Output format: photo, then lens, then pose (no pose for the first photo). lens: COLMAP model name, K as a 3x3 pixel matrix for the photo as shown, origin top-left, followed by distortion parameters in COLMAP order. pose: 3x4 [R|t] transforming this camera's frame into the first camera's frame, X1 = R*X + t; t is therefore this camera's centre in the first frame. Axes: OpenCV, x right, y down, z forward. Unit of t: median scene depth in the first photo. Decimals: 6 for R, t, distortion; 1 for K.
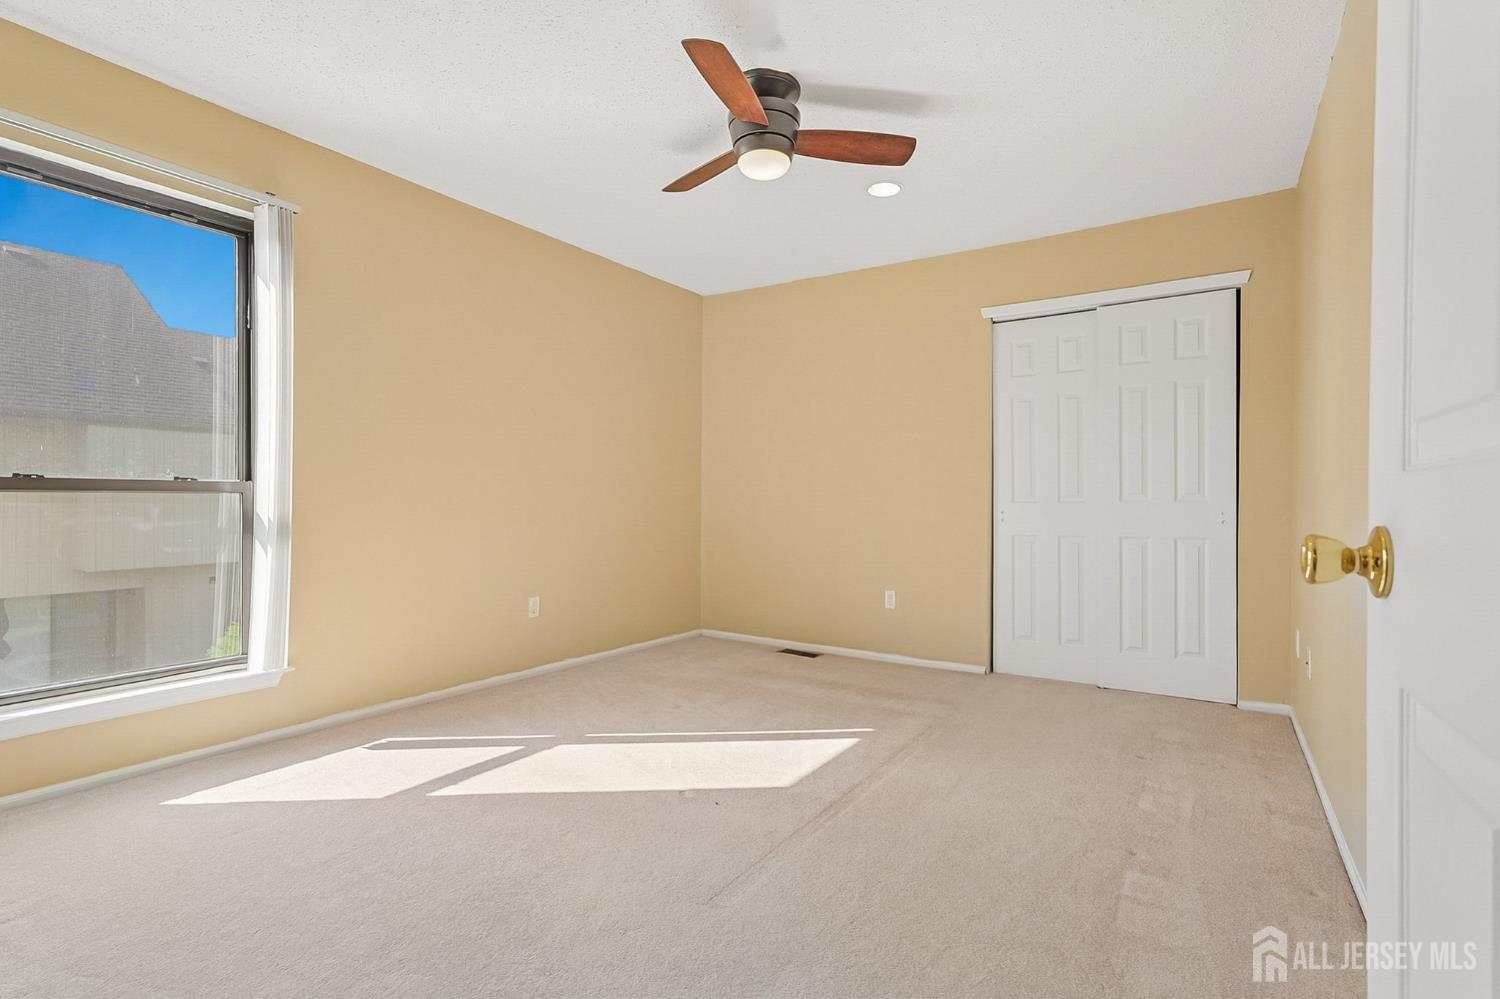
lens RADIAL K [[705.1, 0, 755.6], [0, 705.1, 496.7], [0, 0, 1]] dist [0.001001, 0.000476]
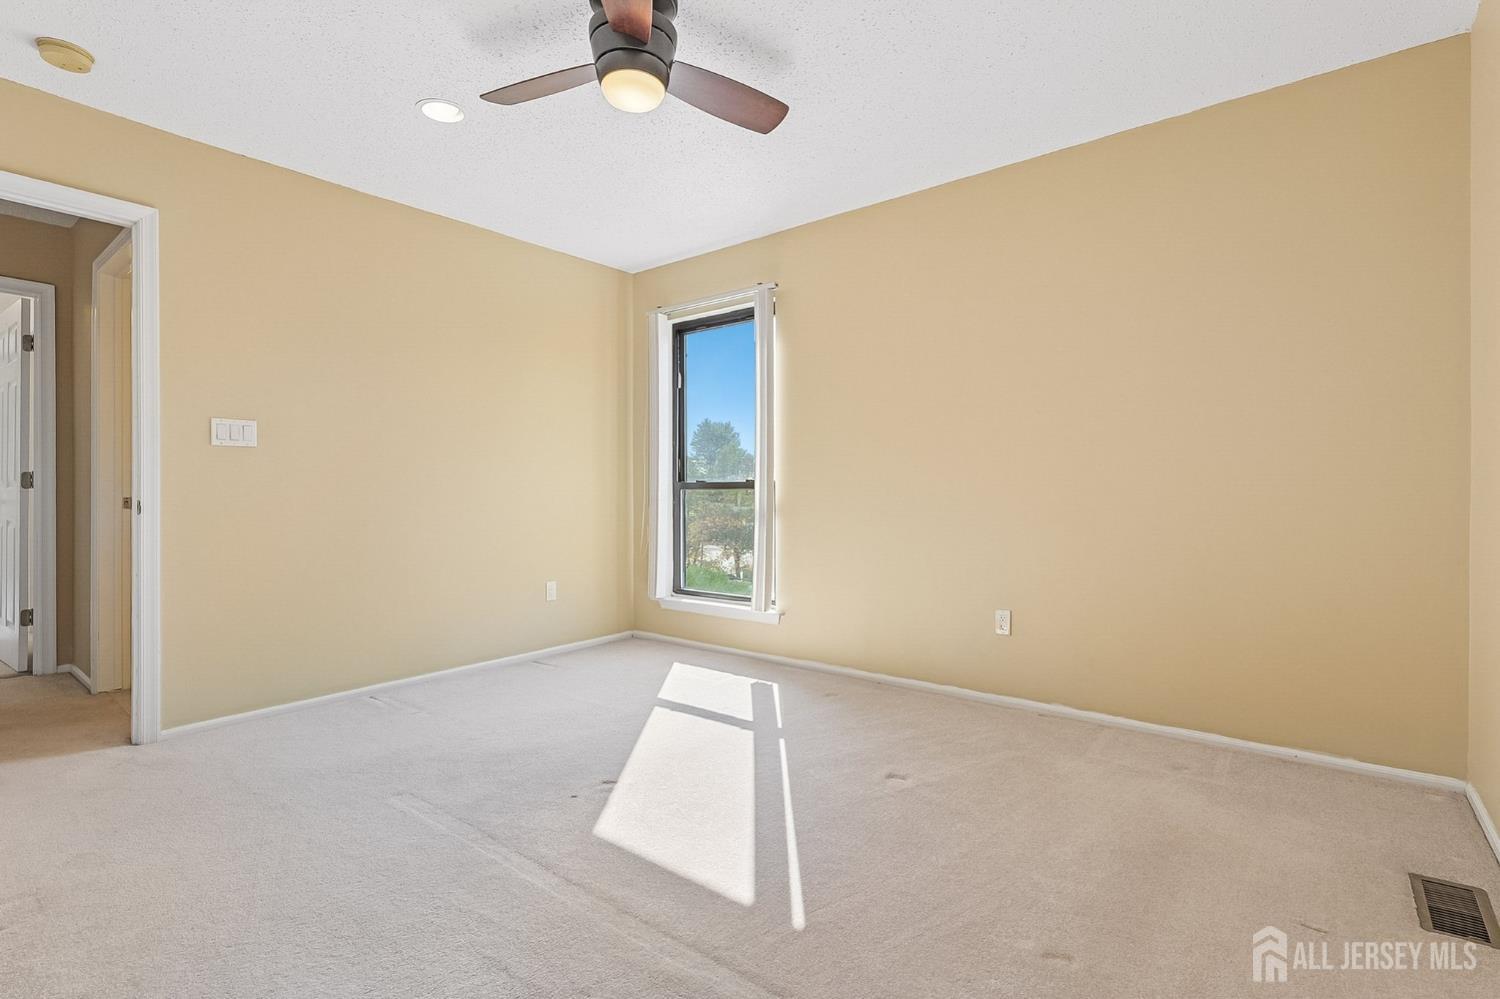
lens RADIAL K [[705.1, 0, 755.6], [0, 705.1, 496.7], [0, 0, 1]] dist [0.001001, 0.000476]
pose [[-0.078240, 0.004516, -0.996924, 0.756890], [0.005657, 0.999976, 0.004086, 0.005811], [0.996919, -0.005320, -0.078264, 1.102541]]
